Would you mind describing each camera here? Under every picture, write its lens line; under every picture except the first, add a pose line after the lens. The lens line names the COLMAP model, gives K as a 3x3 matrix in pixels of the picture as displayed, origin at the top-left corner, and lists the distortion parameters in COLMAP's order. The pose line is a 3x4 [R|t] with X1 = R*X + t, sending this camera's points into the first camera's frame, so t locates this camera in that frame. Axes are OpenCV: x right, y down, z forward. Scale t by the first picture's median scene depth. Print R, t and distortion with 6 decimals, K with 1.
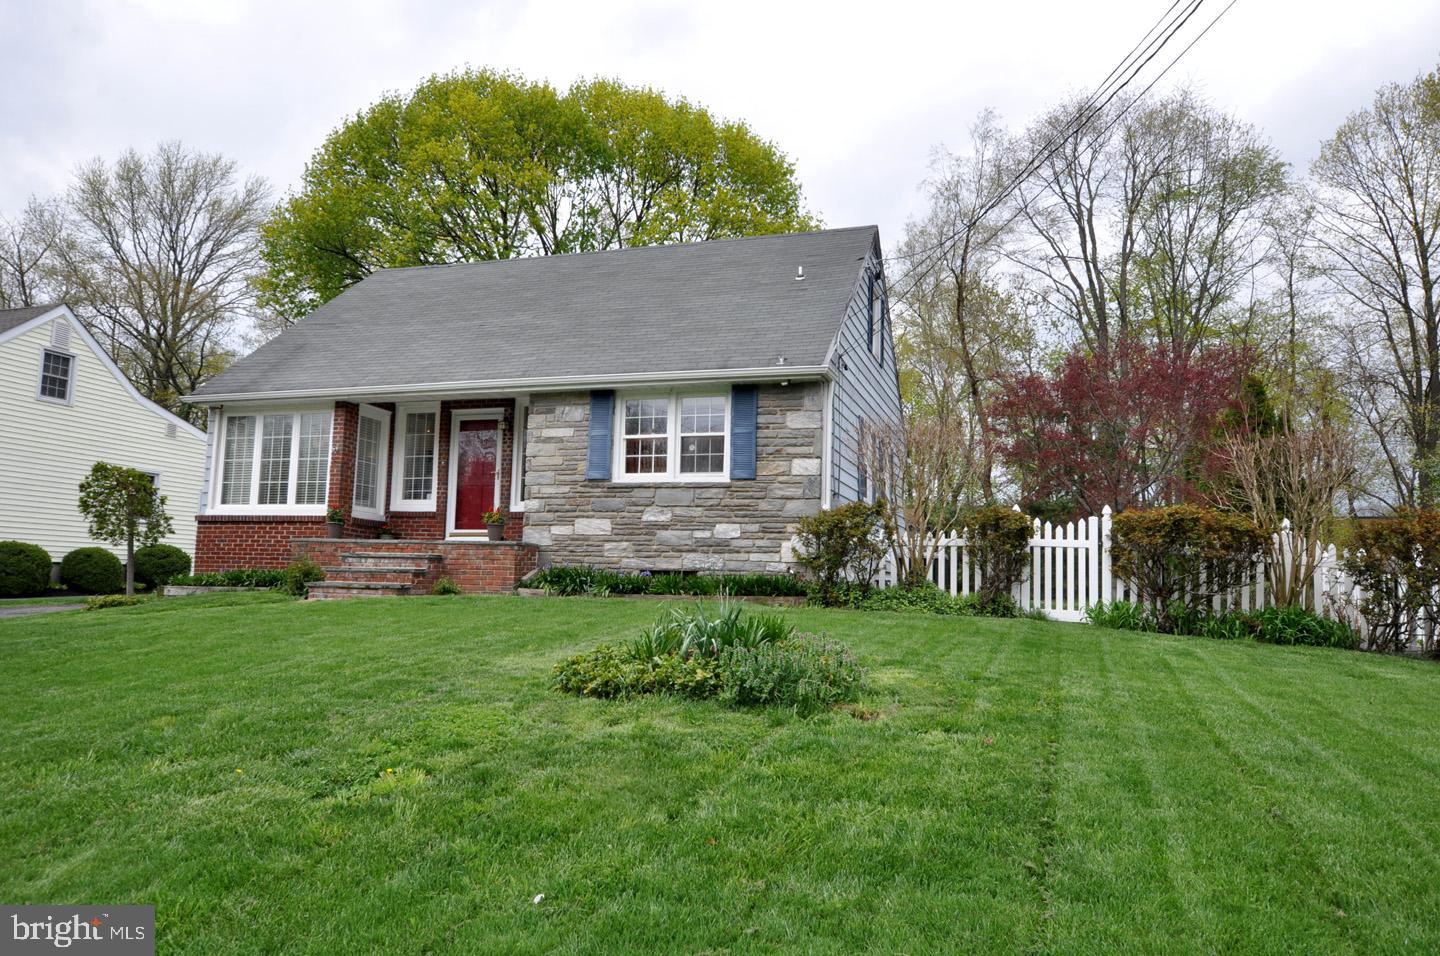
lens RADIAL K [[1012.2, 0, 723.5], [0, 1012.2, 481.9], [0, 0, 1]] dist [-0.031275, -0.000552]
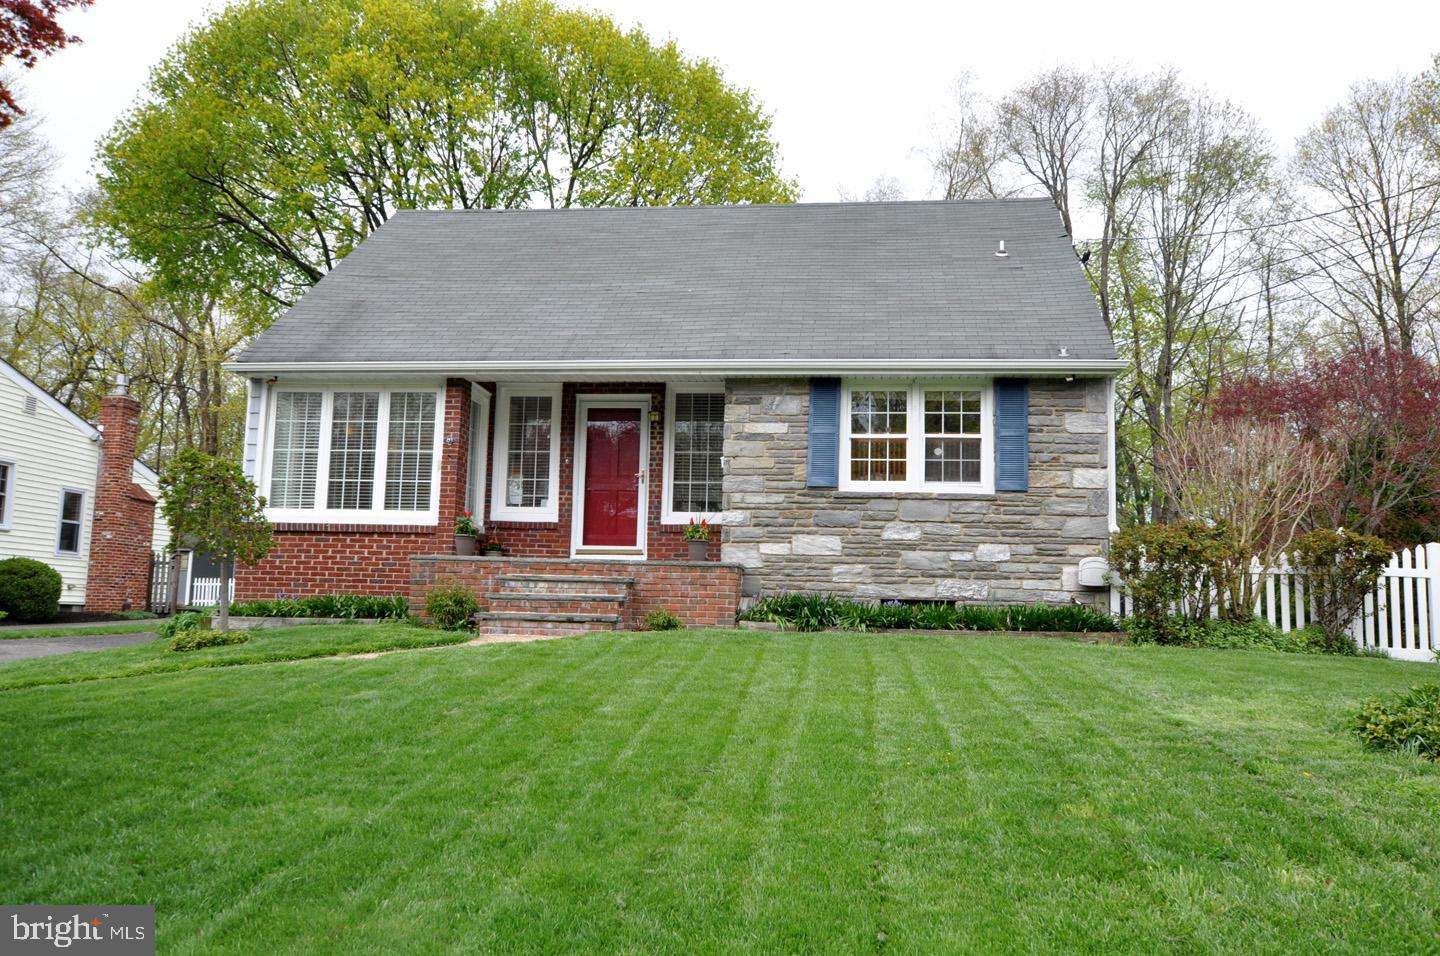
lens RADIAL K [[1184.6, 0, 717.1], [0, 1184.6, 474.3], [0, 0, 1]] dist [-0.002419, 0.003082]
pose [[0.983069, 0.024817, 0.181548, -0.377150], [-0.022465, 0.999635, -0.015000, 0.003376], [-0.181854, 0.010667, 0.983268, 0.075934]]
